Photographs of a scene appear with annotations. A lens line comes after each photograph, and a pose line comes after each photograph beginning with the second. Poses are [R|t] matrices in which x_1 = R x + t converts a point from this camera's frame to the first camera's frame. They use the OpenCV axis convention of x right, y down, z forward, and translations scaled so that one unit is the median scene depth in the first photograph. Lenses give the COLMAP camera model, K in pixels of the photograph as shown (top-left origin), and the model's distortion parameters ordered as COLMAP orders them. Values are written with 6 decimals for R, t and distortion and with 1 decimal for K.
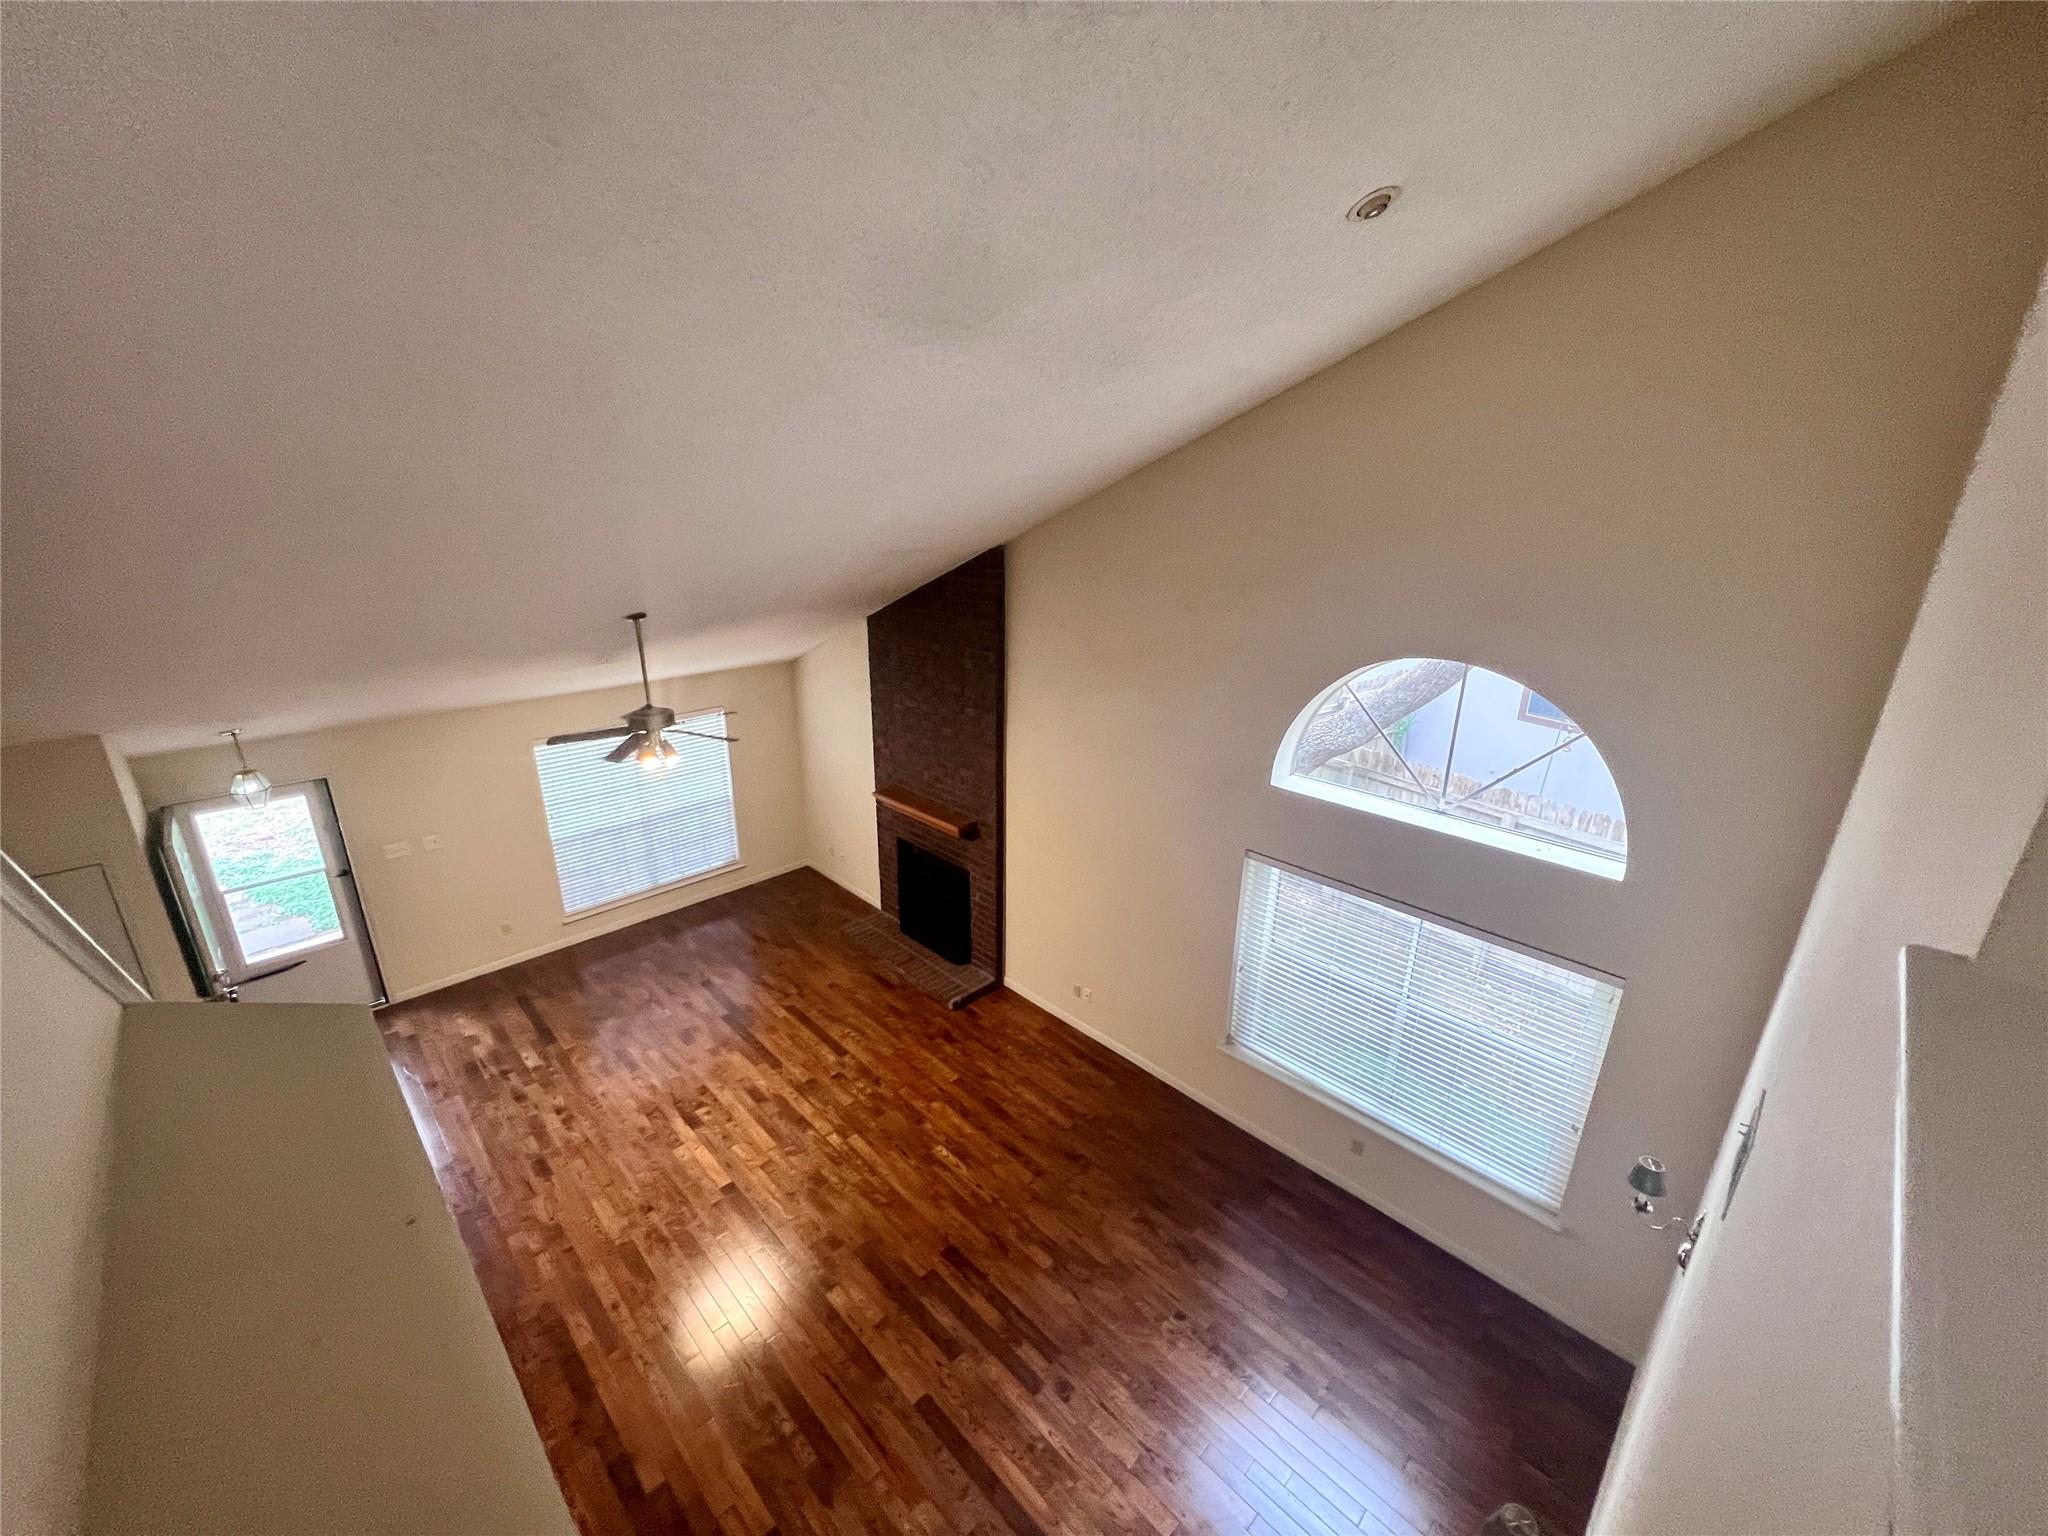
lens RADIAL K [[822.4, 0, 1016.4], [0, 822.4, 769.7], [0, 0, 1]] dist [-0.002892, 0.001016]
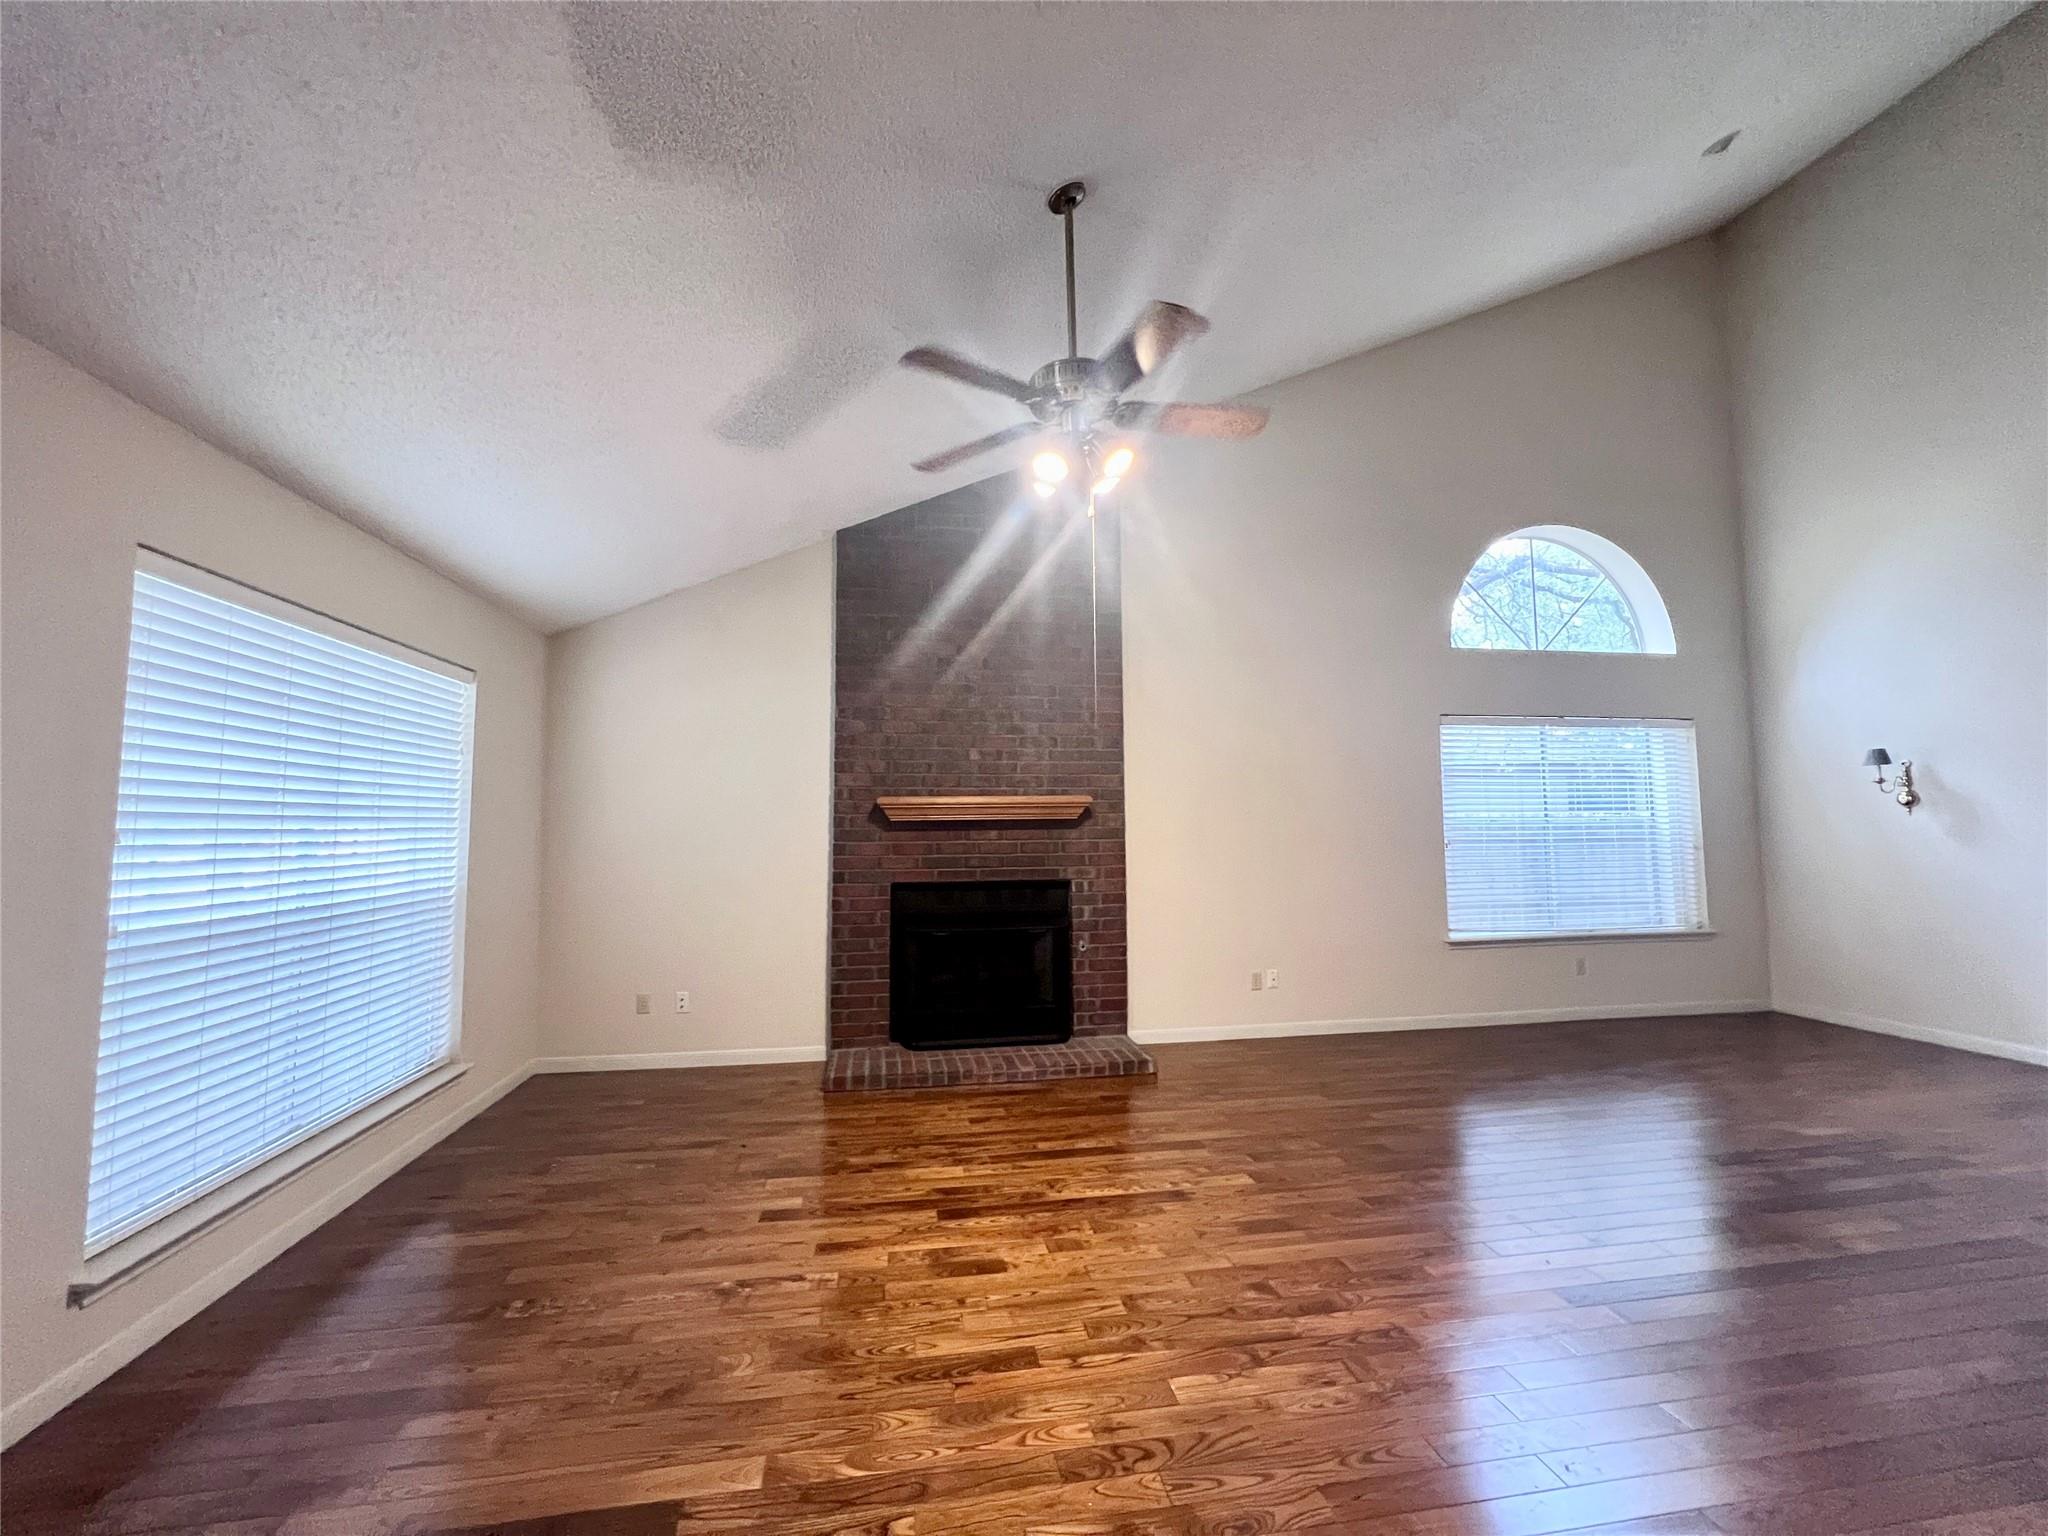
lens RADIAL K [[822.4, 0, 1017.2], [0, 822.4, 767.8], [0, 0, 1]] dist [-0.002892, 0.001016]
pose [[0.571785, 0.045991, 0.819113, -0.894184], [0.278123, 0.928438, -0.246274, 0.268533], [-0.771822, 0.368630, 0.518076, 0.892701]]
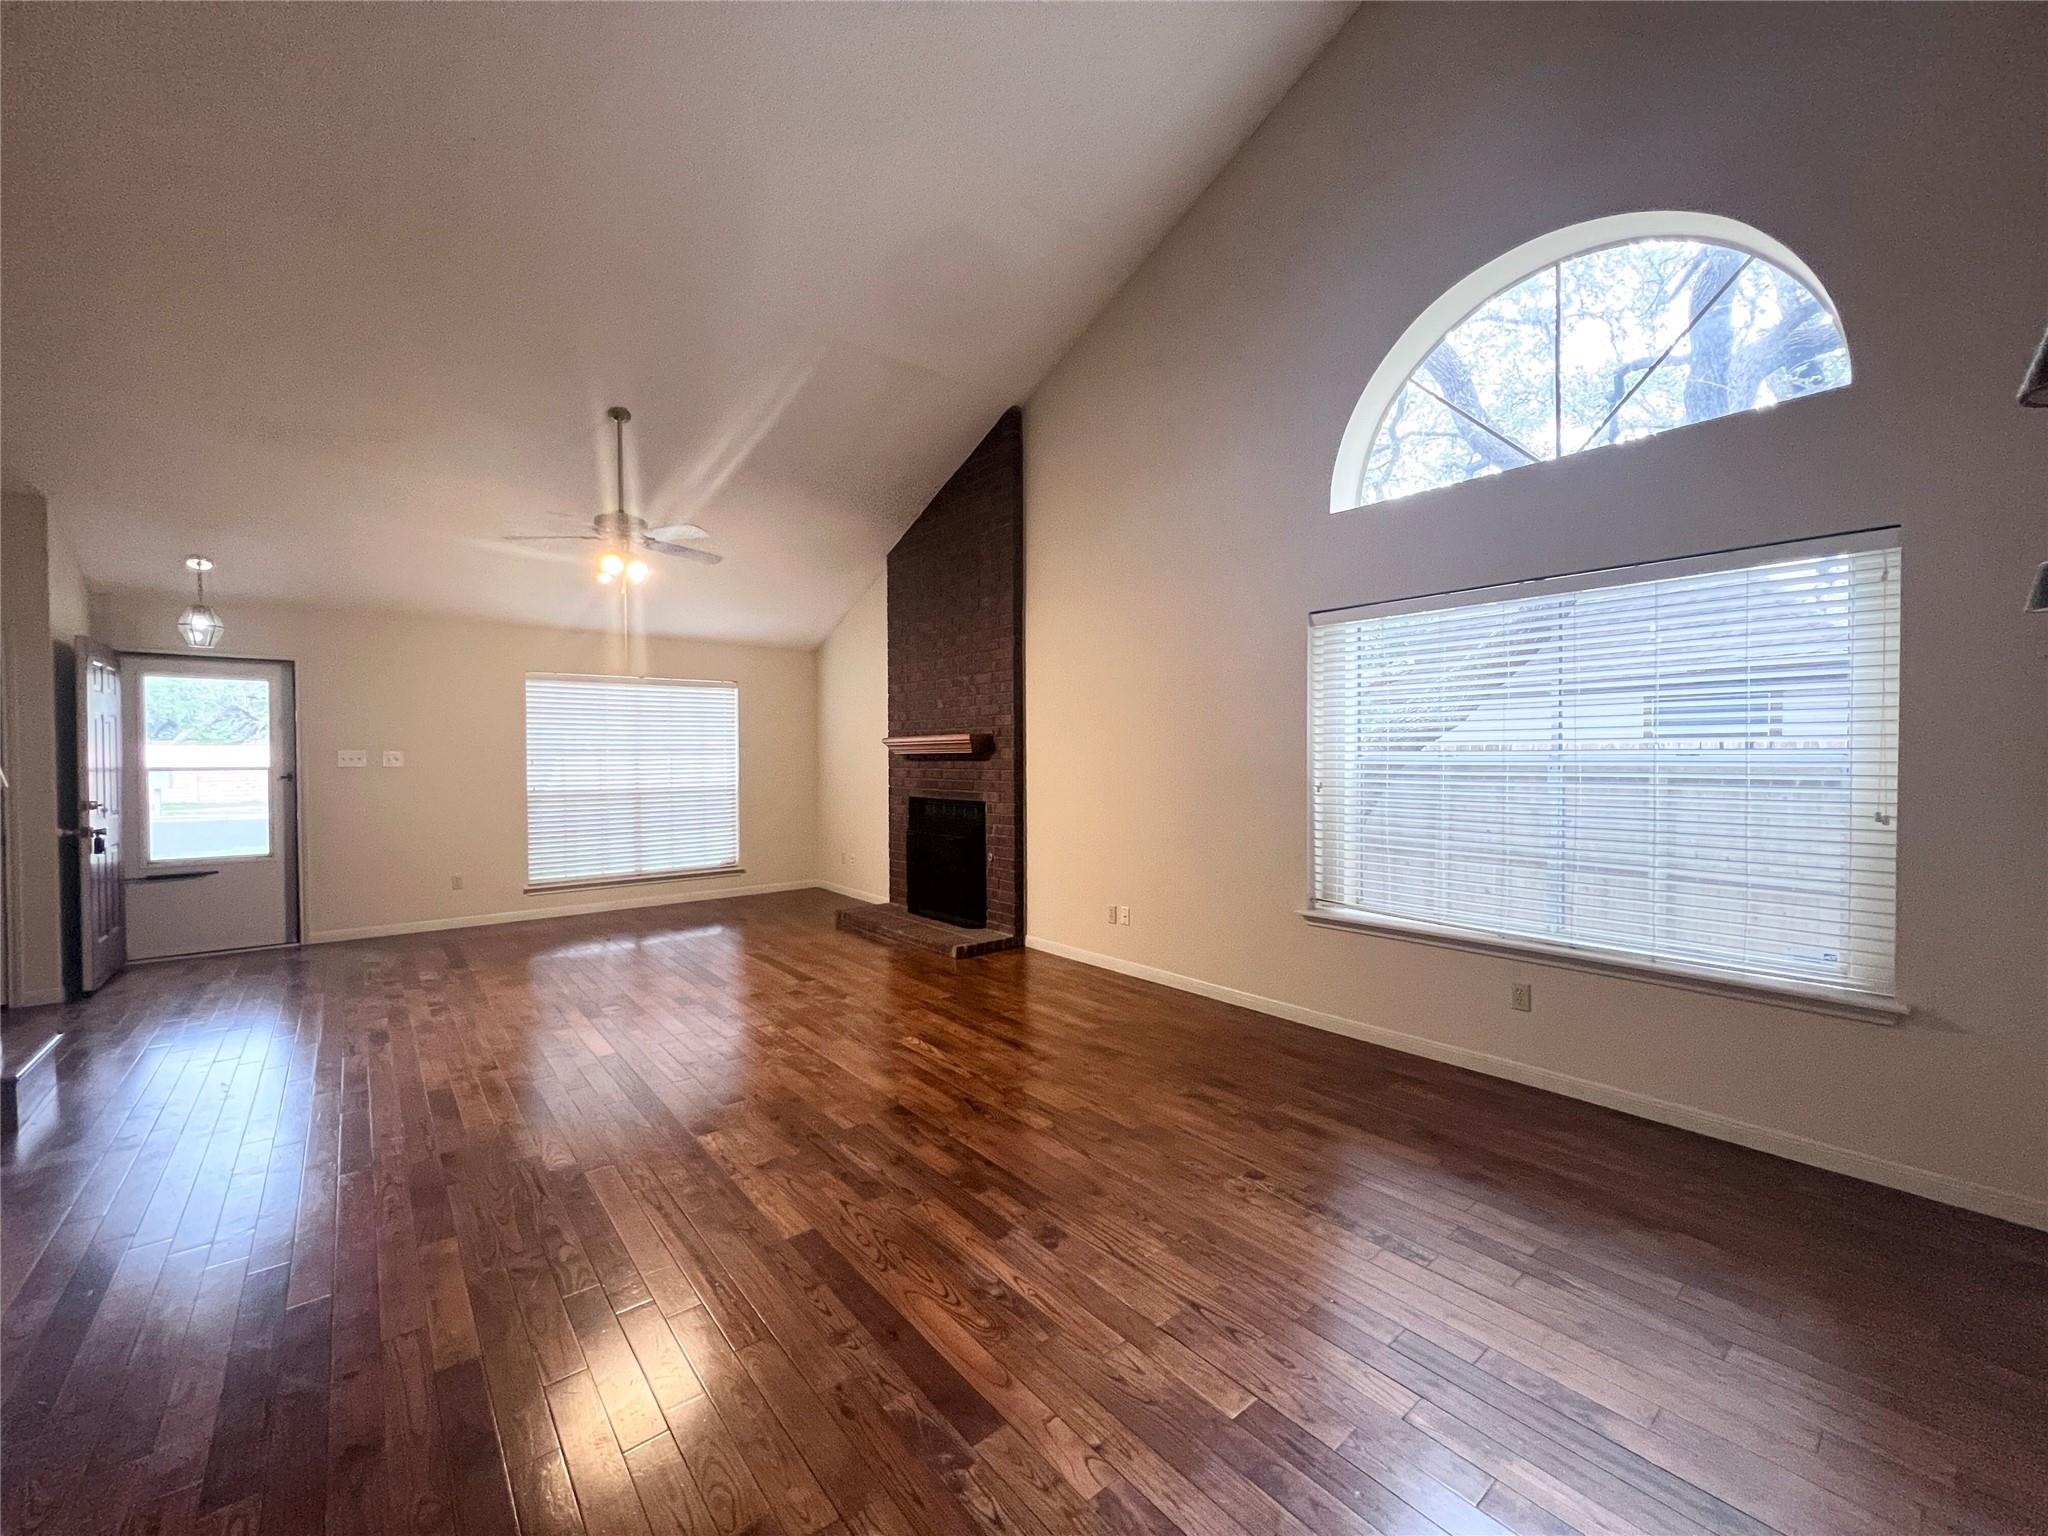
lens RADIAL K [[822.4, 0, 1016.2], [0, 822.4, 769.4], [0, 0, 1]] dist [-0.002892, 0.001016]
pose [[0.995775, -0.012504, -0.090967, 0.070711], [-0.015947, 0.952077, -0.305443, 0.480890], [0.090427, 0.305603, 0.947855, 0.275750]]
